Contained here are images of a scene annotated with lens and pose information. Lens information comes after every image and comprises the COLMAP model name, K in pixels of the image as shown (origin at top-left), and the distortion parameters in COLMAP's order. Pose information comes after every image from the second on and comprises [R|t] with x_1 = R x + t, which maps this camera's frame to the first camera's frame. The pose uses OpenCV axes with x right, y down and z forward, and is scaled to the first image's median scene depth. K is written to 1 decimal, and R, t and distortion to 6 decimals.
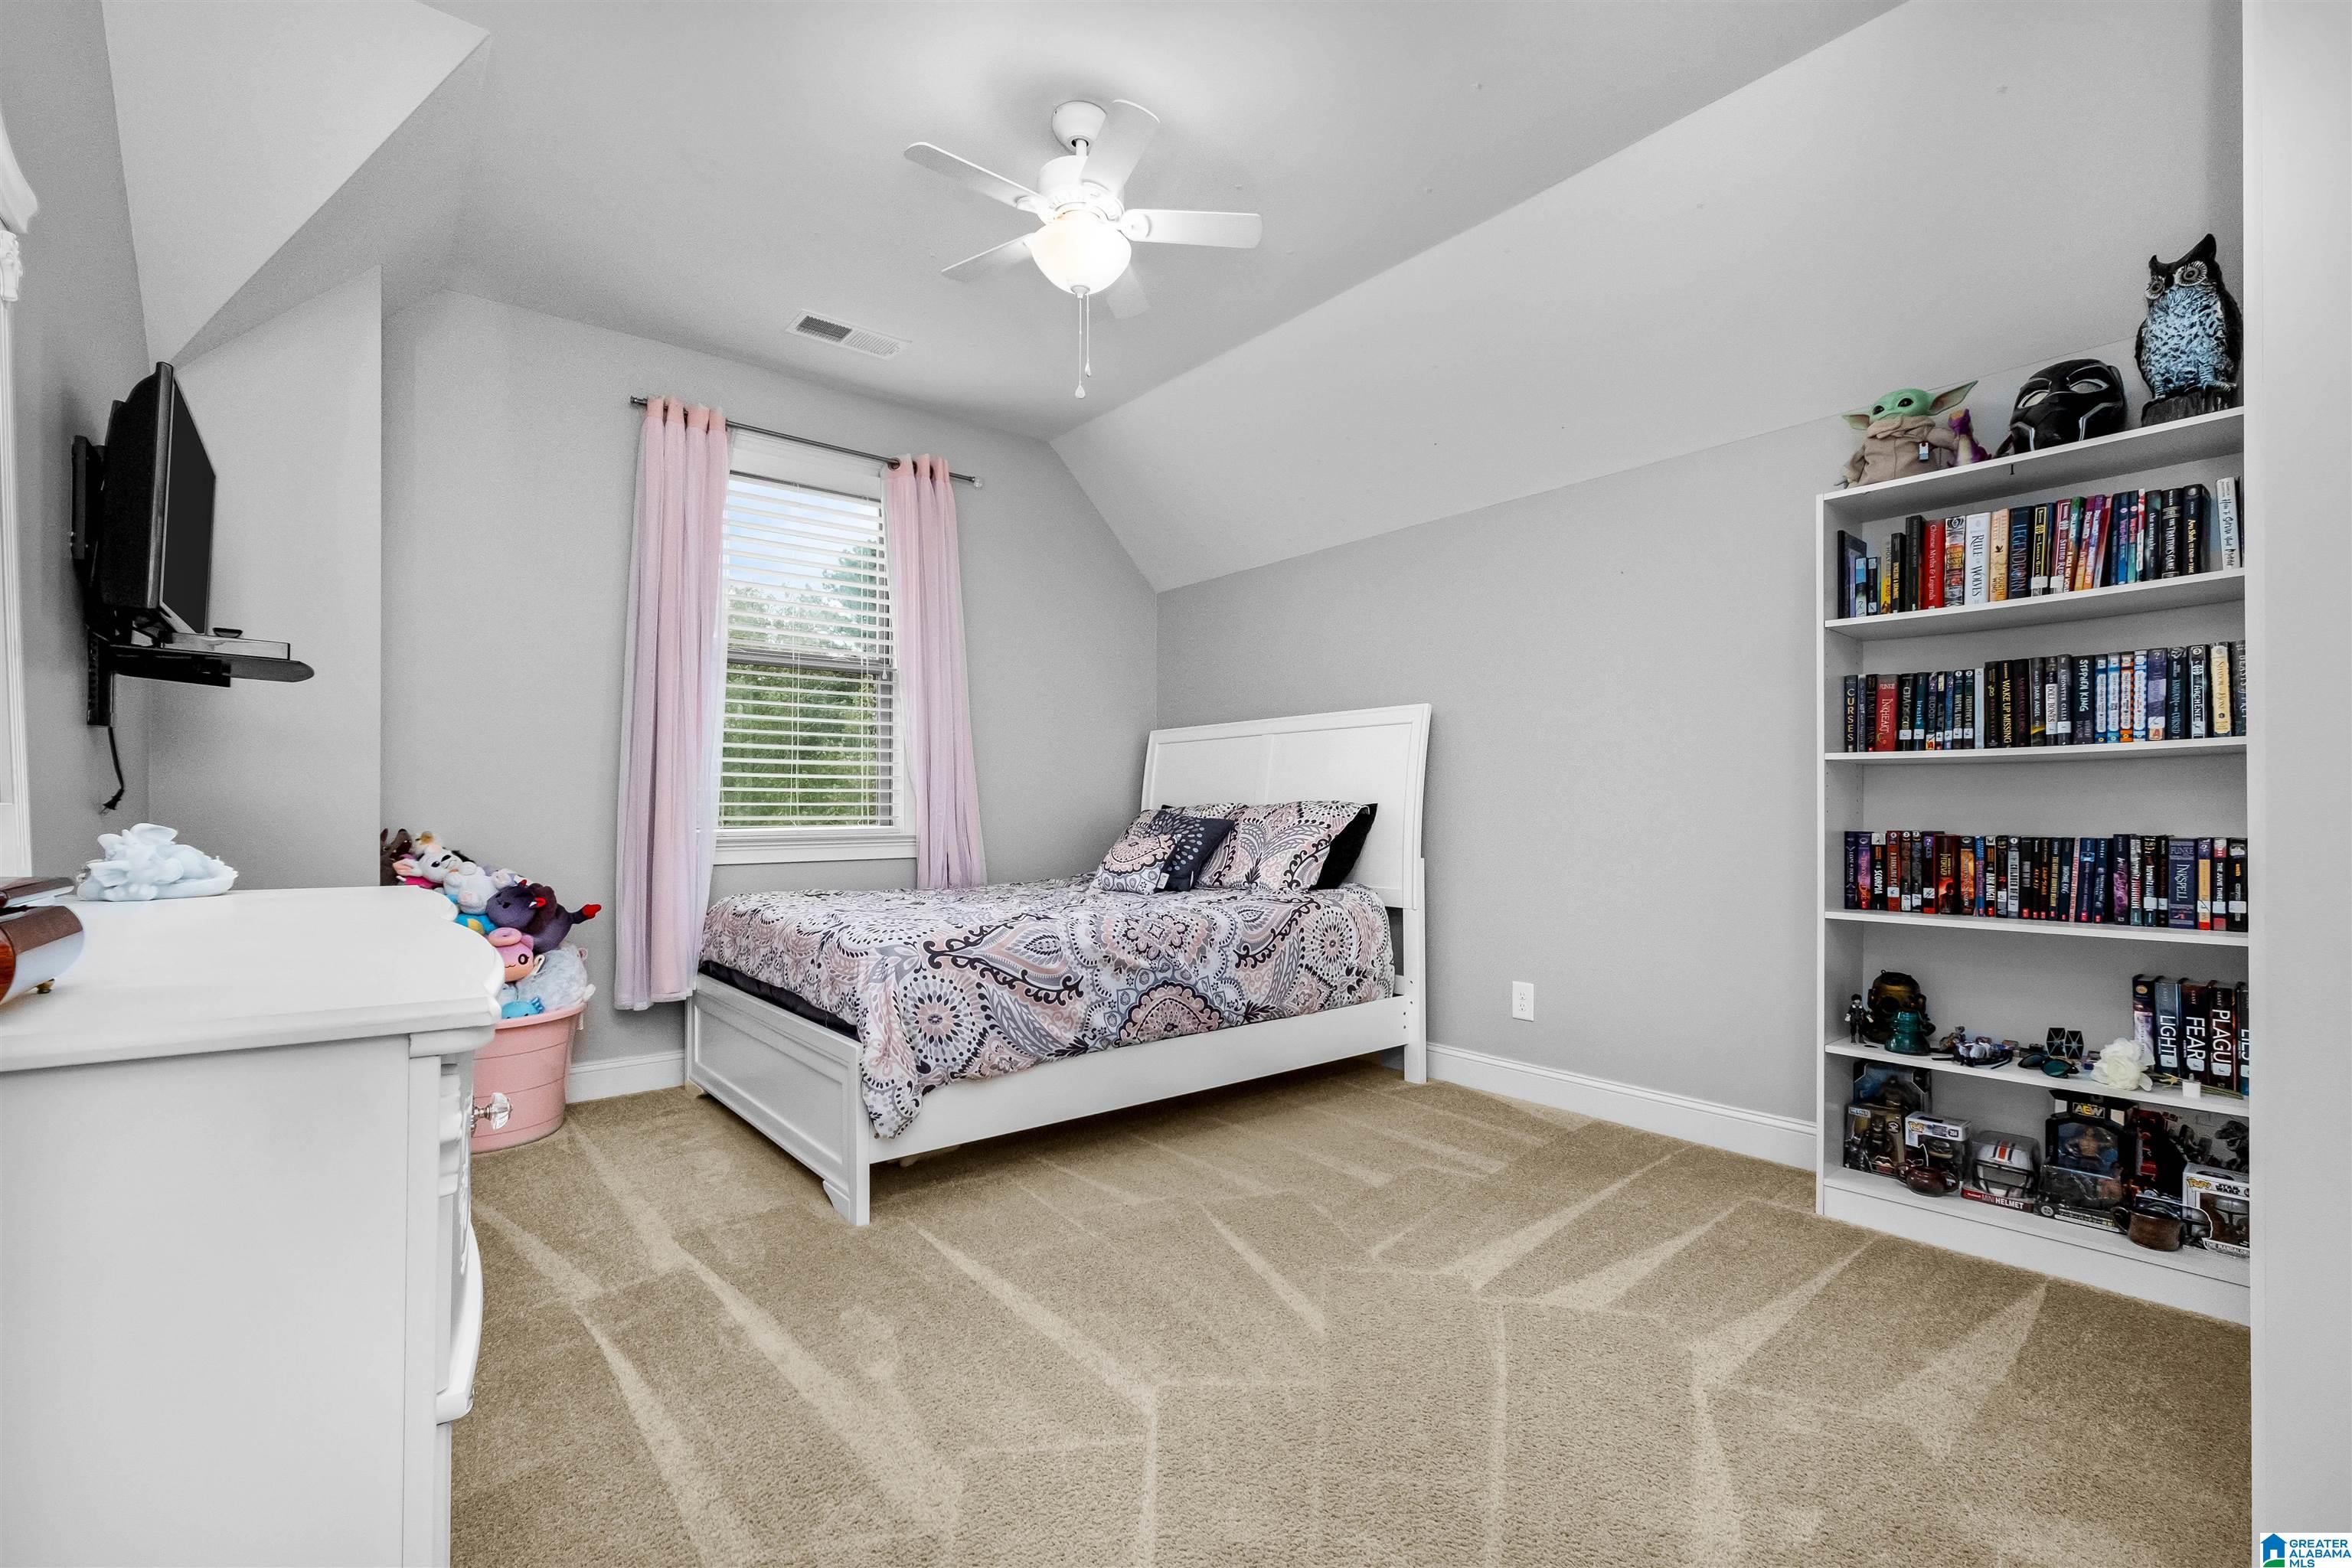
lens RADIAL K [[1051.8, 0, 1169.5], [0, 1051.8, 802.7], [0, 0, 1]] dist [-0.001909, -0.000007]
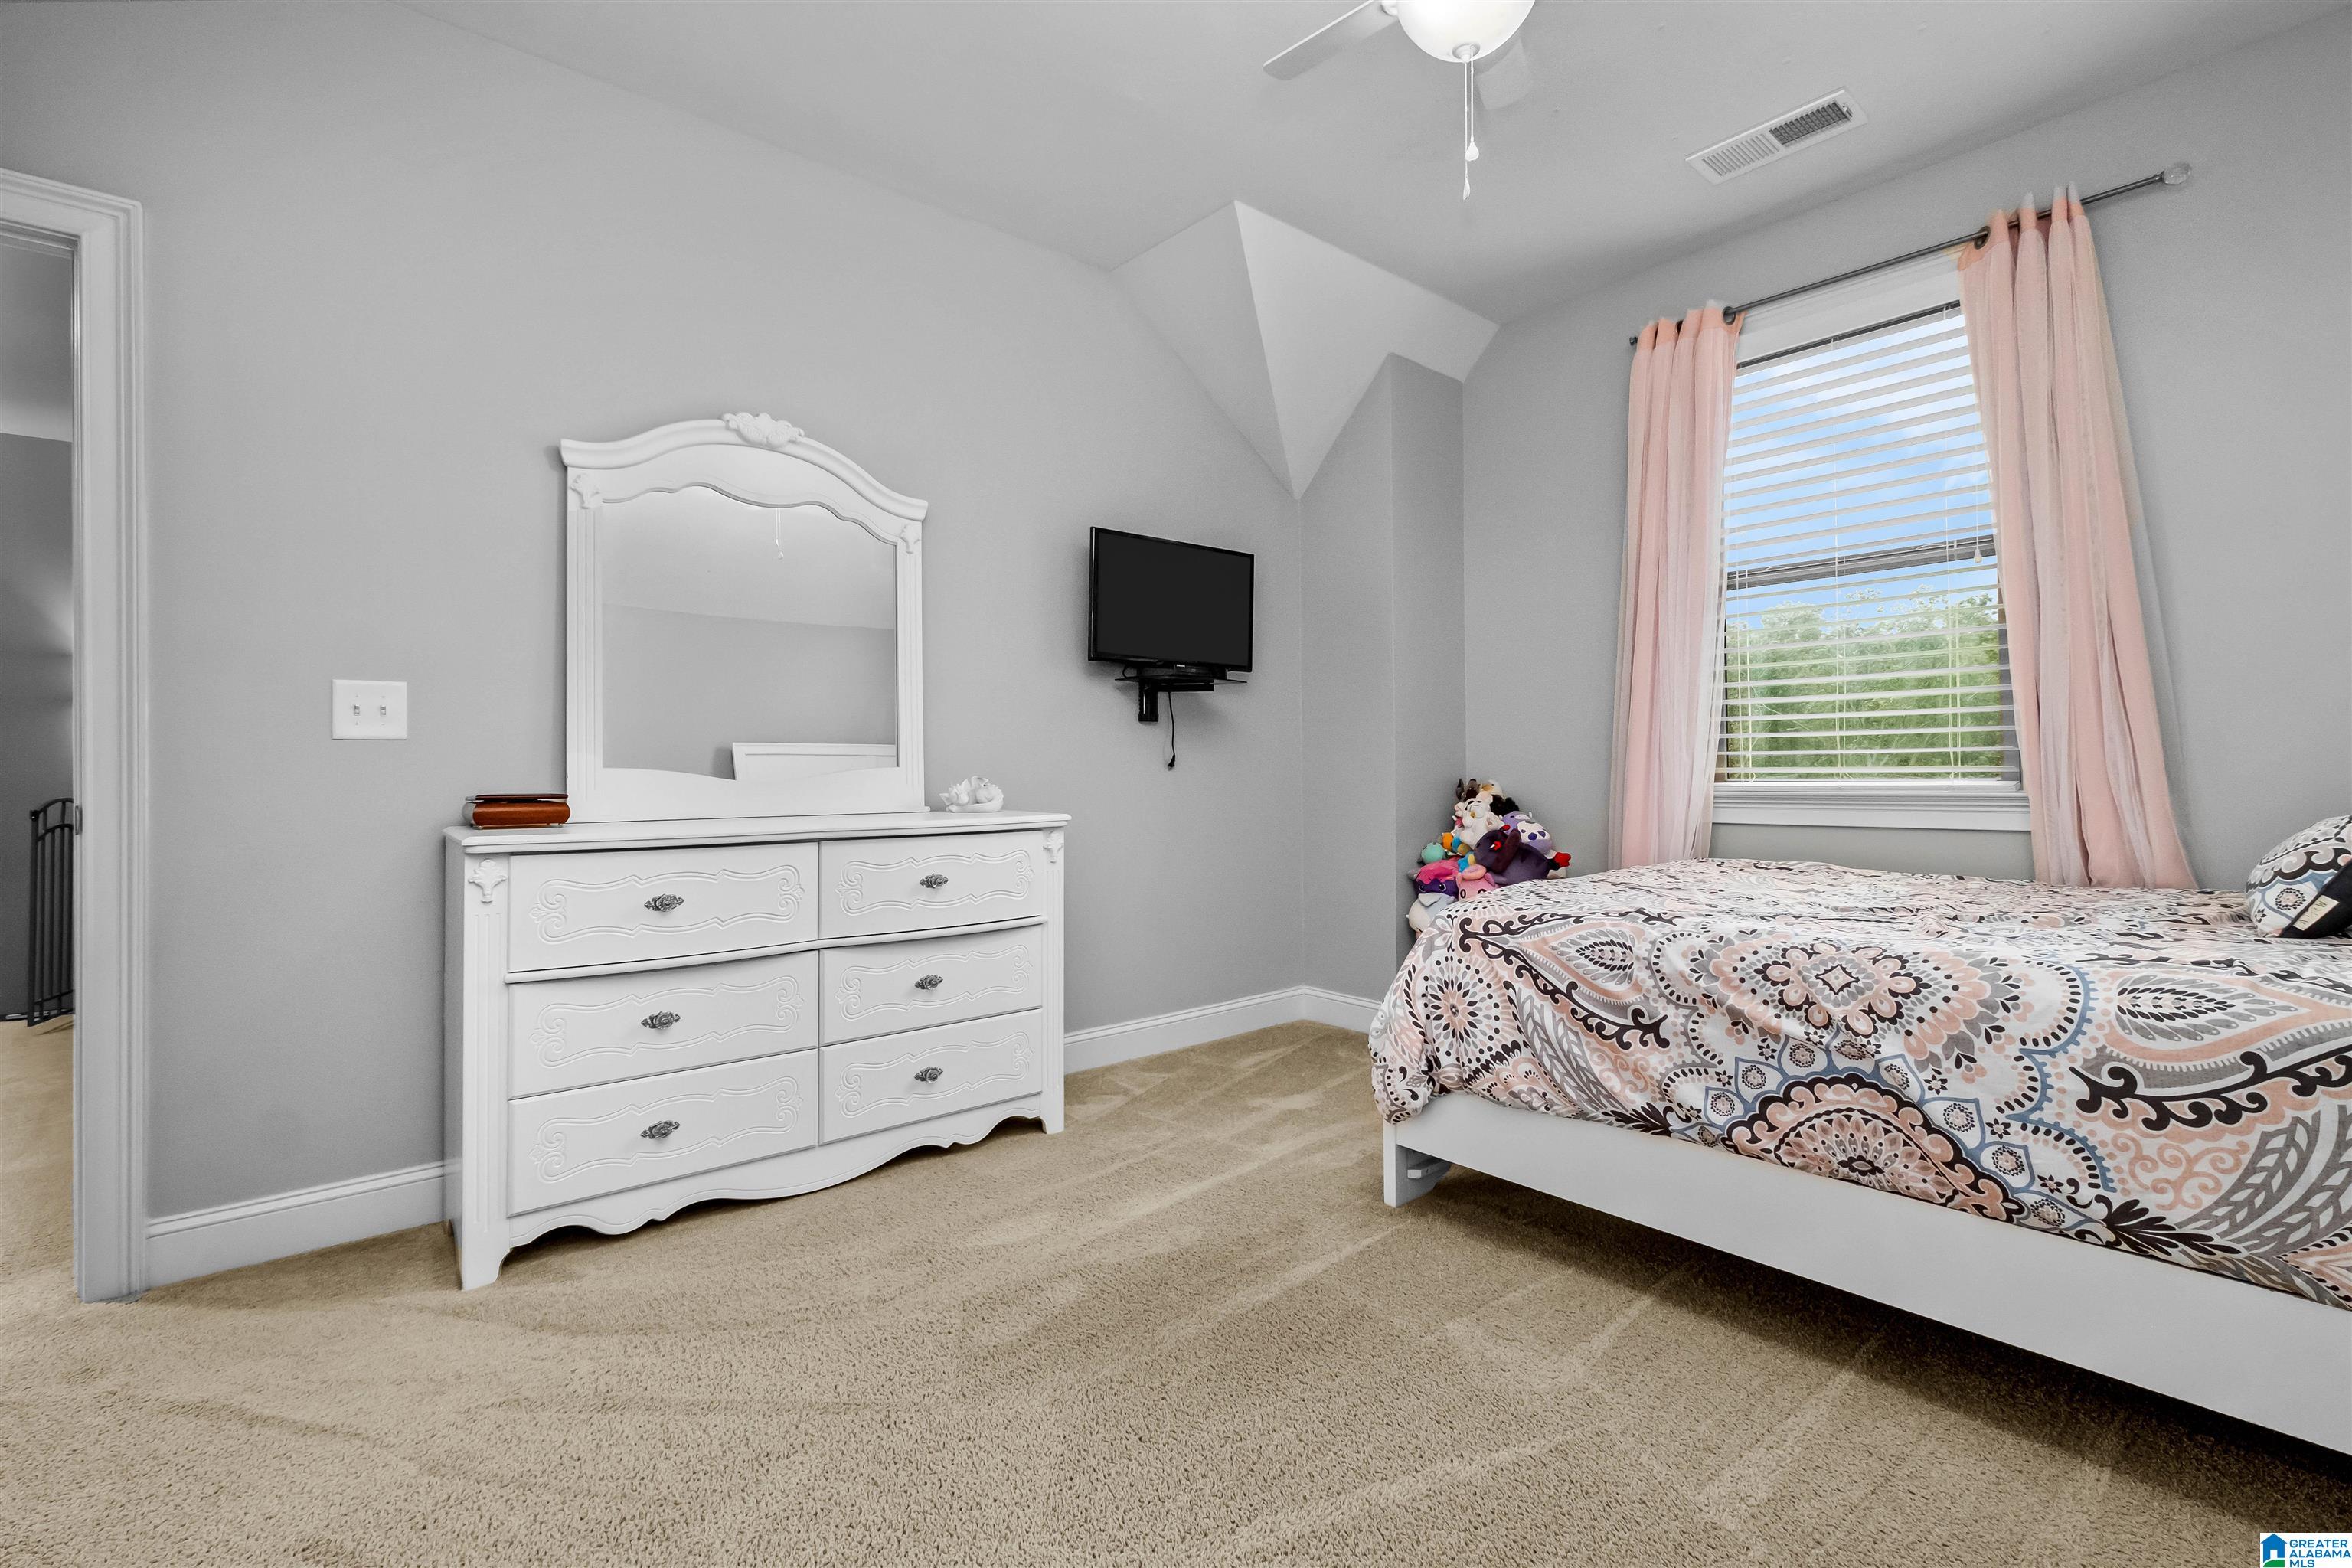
lens RADIAL K [[1033.7, 0, 1181.5], [0, 1033.7, 763.9], [0, 0, 1]] dist [0.000309, -0.000229]
pose [[0.043189, -0.005179, -0.999053, 0.531623], [0.017602, 0.999835, -0.004422, 0.006980], [0.998912, -0.017395, 0.043273, 0.665181]]
